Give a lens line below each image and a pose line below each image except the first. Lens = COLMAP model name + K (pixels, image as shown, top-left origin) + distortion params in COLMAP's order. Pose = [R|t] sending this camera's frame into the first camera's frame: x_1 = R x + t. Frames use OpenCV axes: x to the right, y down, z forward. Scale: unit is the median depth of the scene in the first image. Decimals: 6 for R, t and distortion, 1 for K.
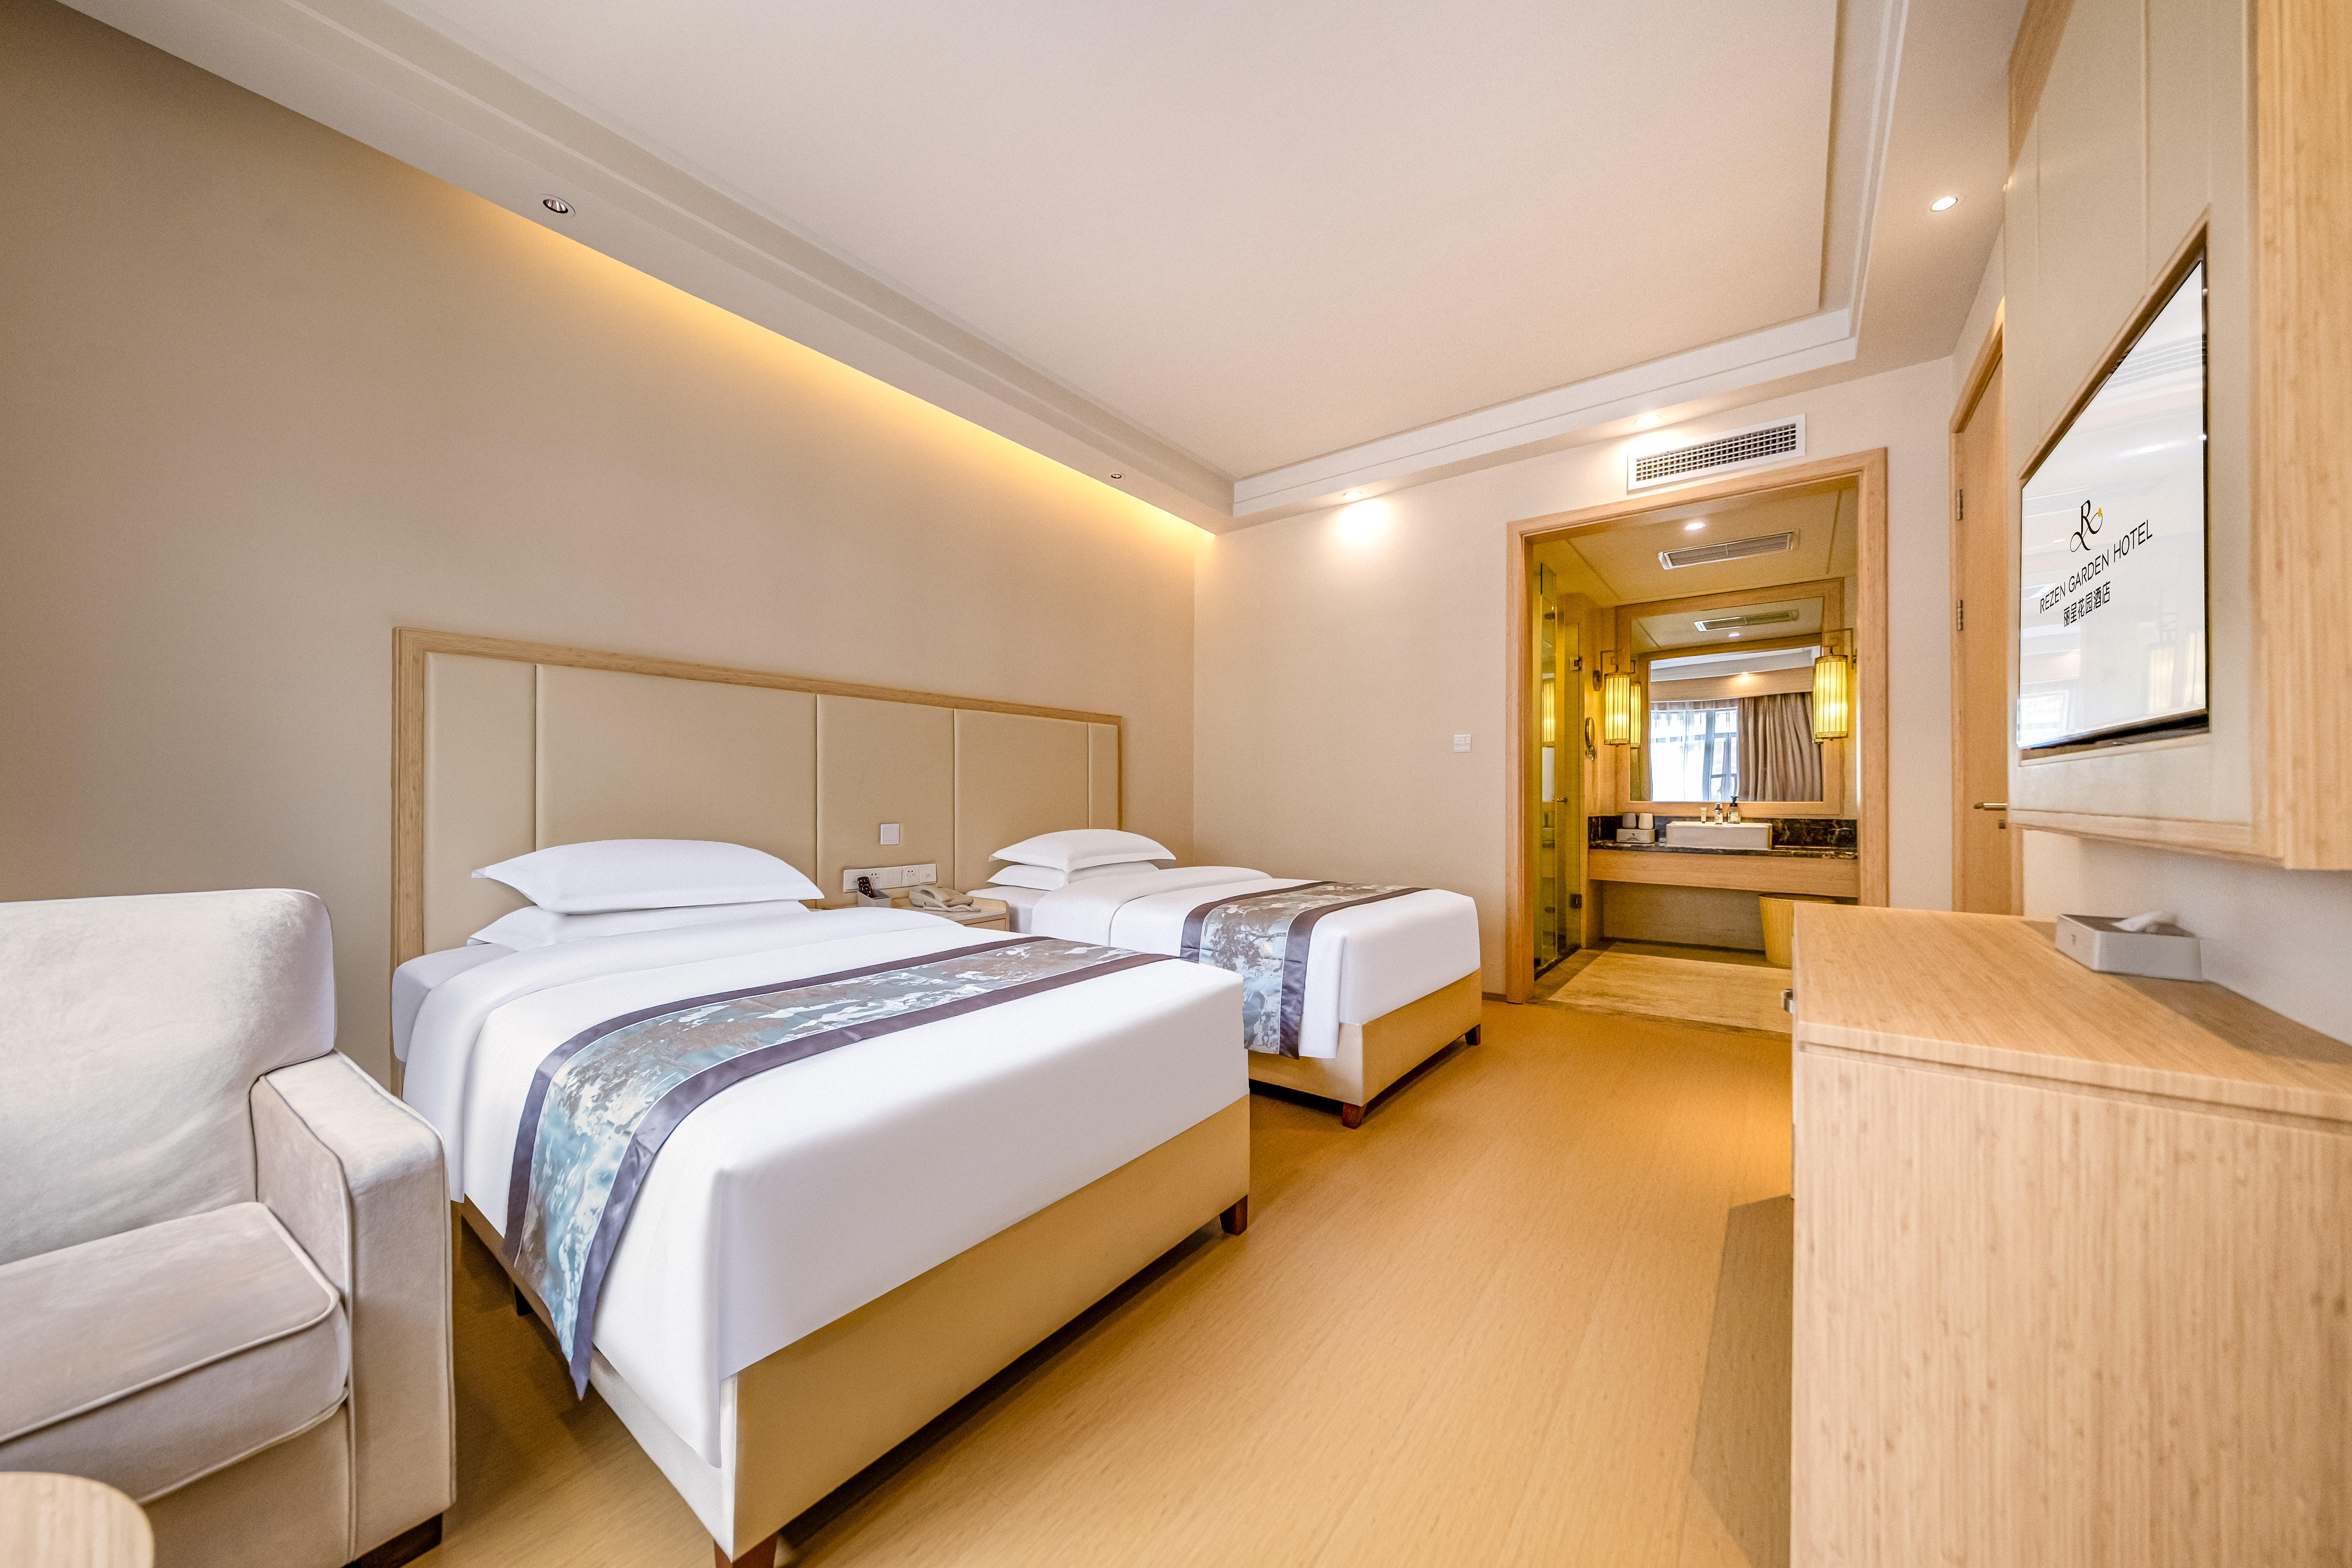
lens RADIAL K [[790.3, 0, 1170.8], [0, 790.3, 799.6], [0, 0, 1]] dist [-0.003031, -0.000176]
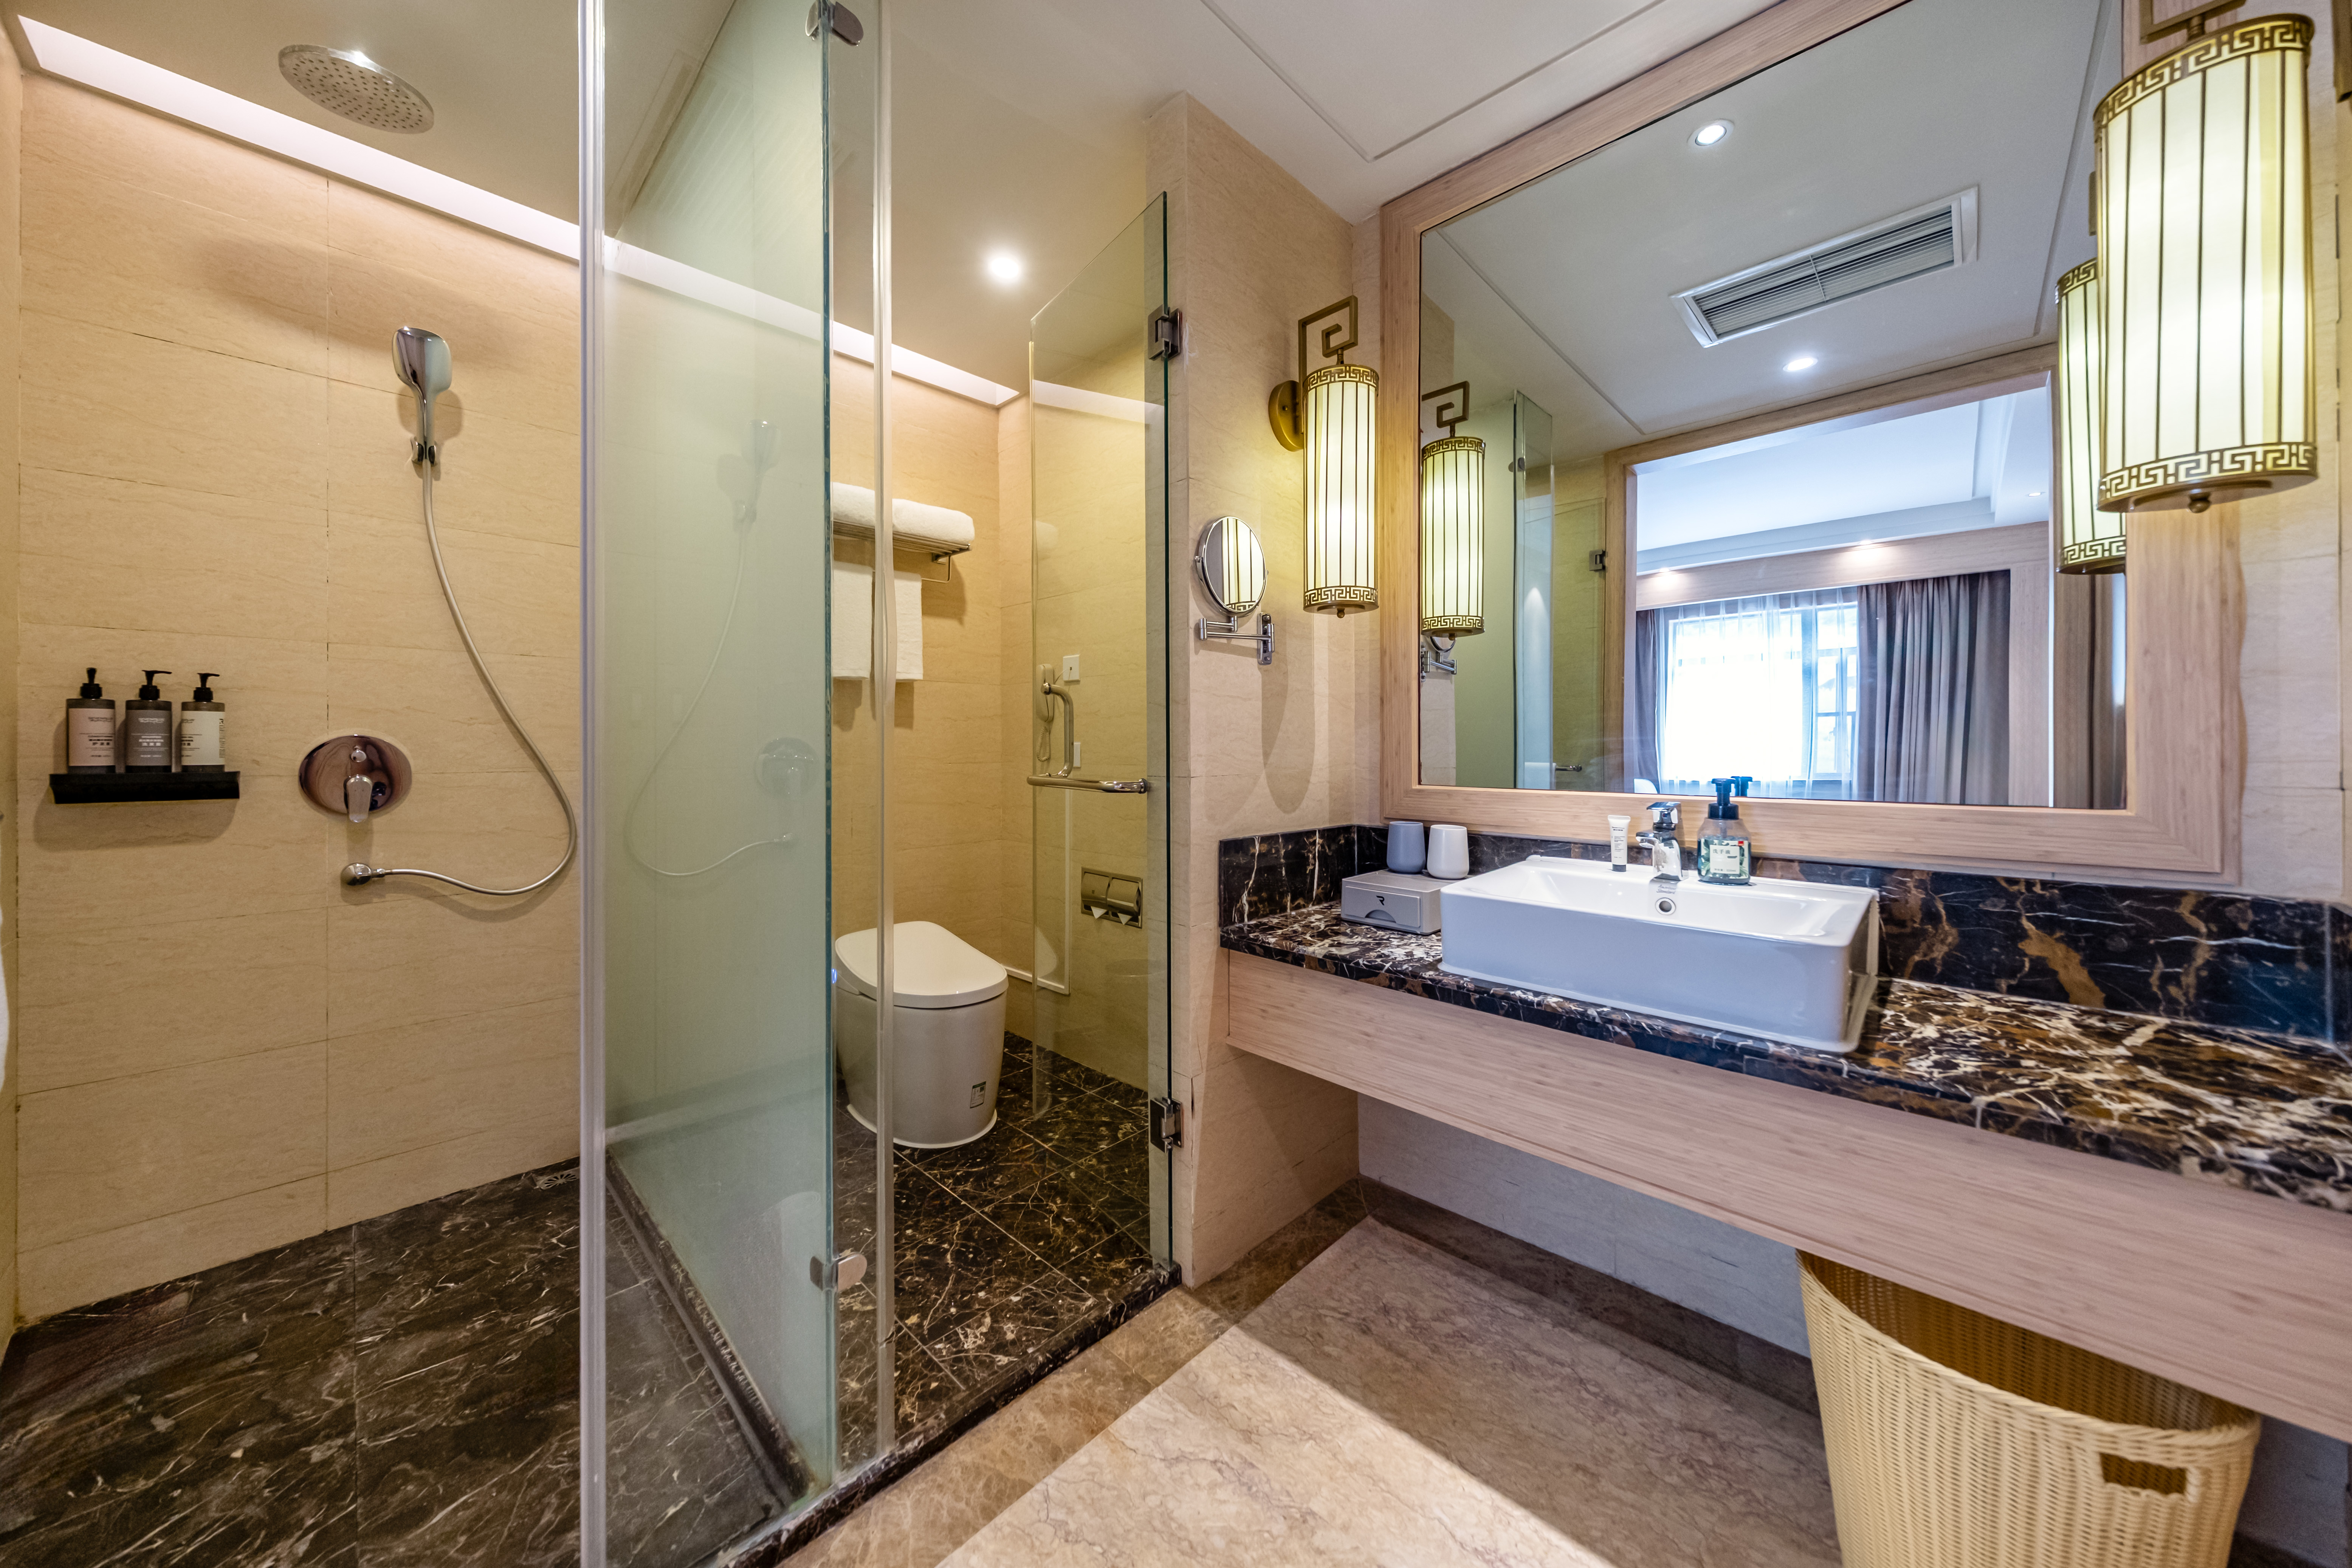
lens RADIAL K [[790.3, 0, 1178.7], [0, 790.3, 751.2], [0, 0, 1]] dist [-0.003031, -0.000176]
pose [[0.994067, -0.003364, -0.108717, 0.547814], [0.003770, 0.999987, 0.003529, -0.013884], [0.108703, -0.003918, 0.994067, 0.701127]]
